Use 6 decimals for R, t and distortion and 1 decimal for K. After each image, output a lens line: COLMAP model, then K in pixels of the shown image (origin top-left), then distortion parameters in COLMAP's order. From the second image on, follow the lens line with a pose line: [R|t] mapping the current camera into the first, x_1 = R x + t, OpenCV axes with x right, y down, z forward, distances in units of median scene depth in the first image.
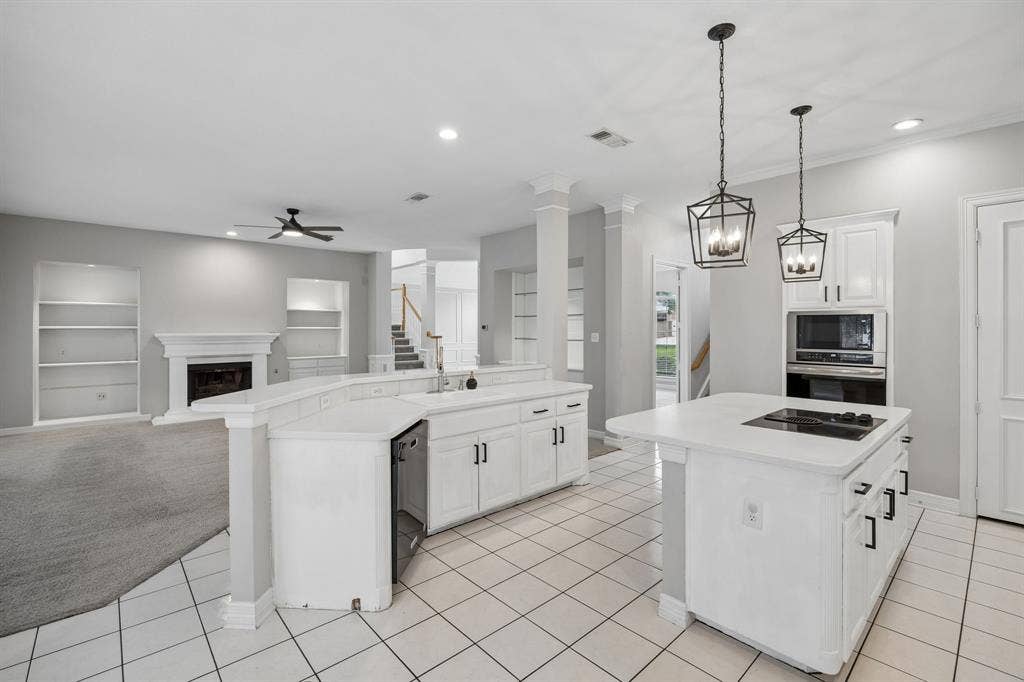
lens RADIAL K [[448.5, 0, 514.8], [0, 448.5, 331.6], [0, 0, 1]] dist [-0.014616, 0.000092]
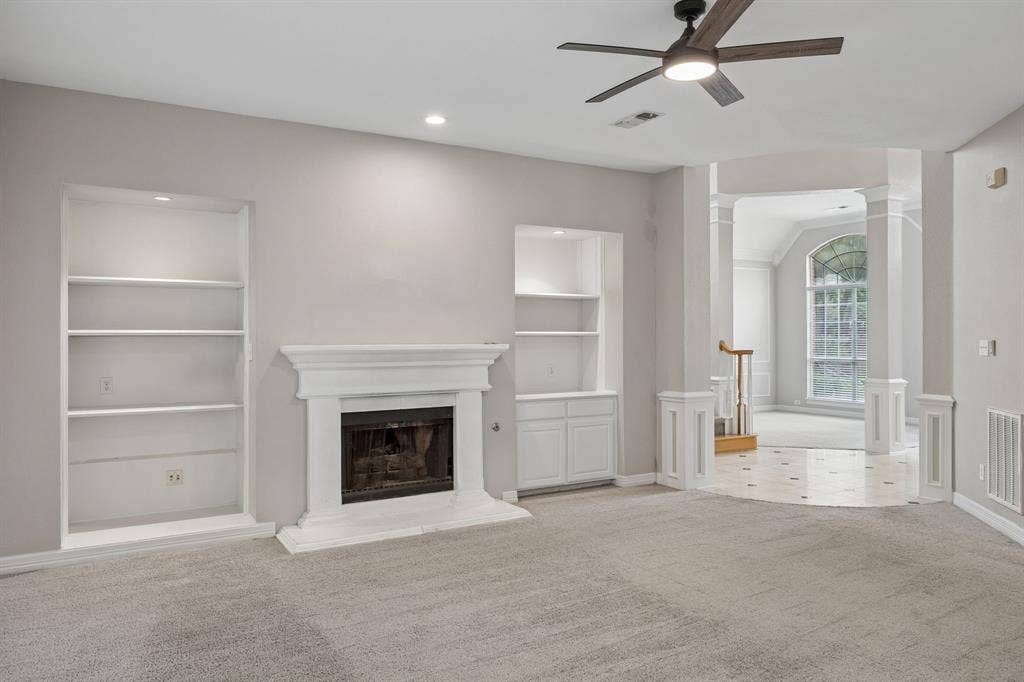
lens RADIAL K [[708.5, 0, 514.4], [0, 708.5, 338.9], [0, 0, 1]] dist [-0.017674, -0.000127]
pose [[0.978606, -0.000573, -0.205743, -0.412659], [0.000080, 0.999997, -0.002405, -0.000397], [0.205744, 0.002337, 0.978603, 0.327655]]
